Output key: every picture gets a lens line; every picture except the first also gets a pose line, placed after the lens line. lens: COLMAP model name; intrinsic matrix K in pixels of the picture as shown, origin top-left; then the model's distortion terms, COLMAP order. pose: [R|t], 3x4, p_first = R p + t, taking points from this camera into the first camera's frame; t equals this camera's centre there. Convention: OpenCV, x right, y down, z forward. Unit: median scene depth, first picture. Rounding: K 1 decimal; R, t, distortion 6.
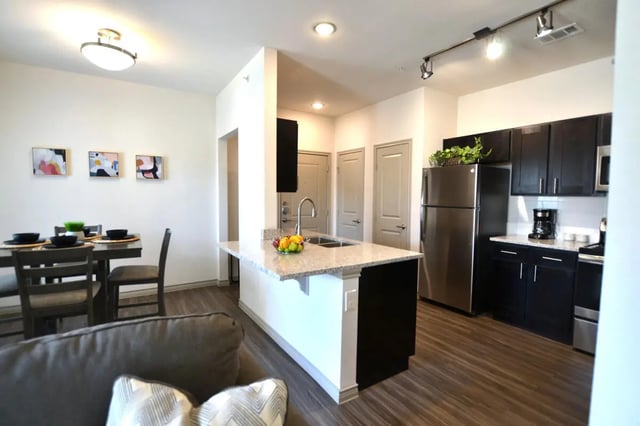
lens RADIAL K [[300.5, 0, 318.4], [0, 300.5, 211.5], [0, 0, 1]] dist [-0.021200, -0.001228]
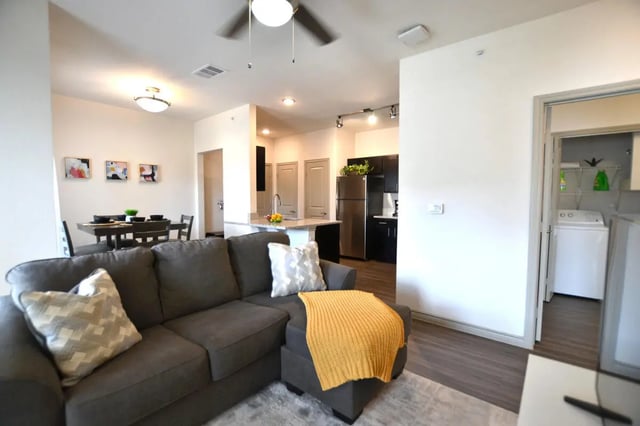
lens RADIAL K [[300.5, 0, 319.6], [0, 300.5, 212.0], [0, 0, 1]] dist [-0.021200, -0.001228]
pose [[0.948634, -0.022255, 0.315593, -0.300445], [0.024197, 0.999705, -0.002234, 0.058022], [-0.315450, 0.009755, 0.948892, -0.606162]]
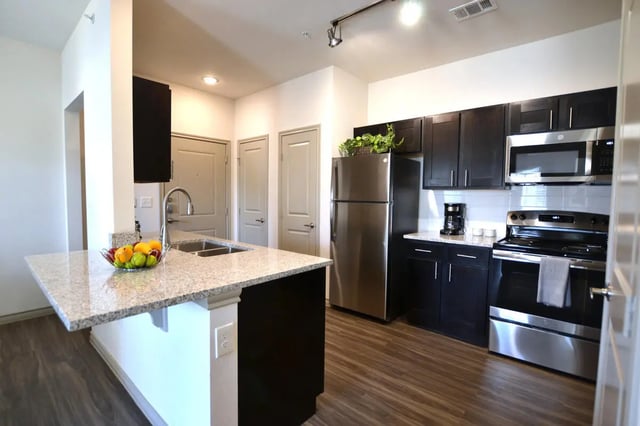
lens RADIAL K [[300.5, 0, 317.6], [0, 300.5, 211.0], [0, 0, 1]] dist [-0.021200, -0.001228]
pose [[0.962036, -0.010355, 0.272725, 0.075297], [0.011400, 0.999932, -0.002247, 0.013230], [-0.272683, 0.005270, 0.962089, 0.191564]]
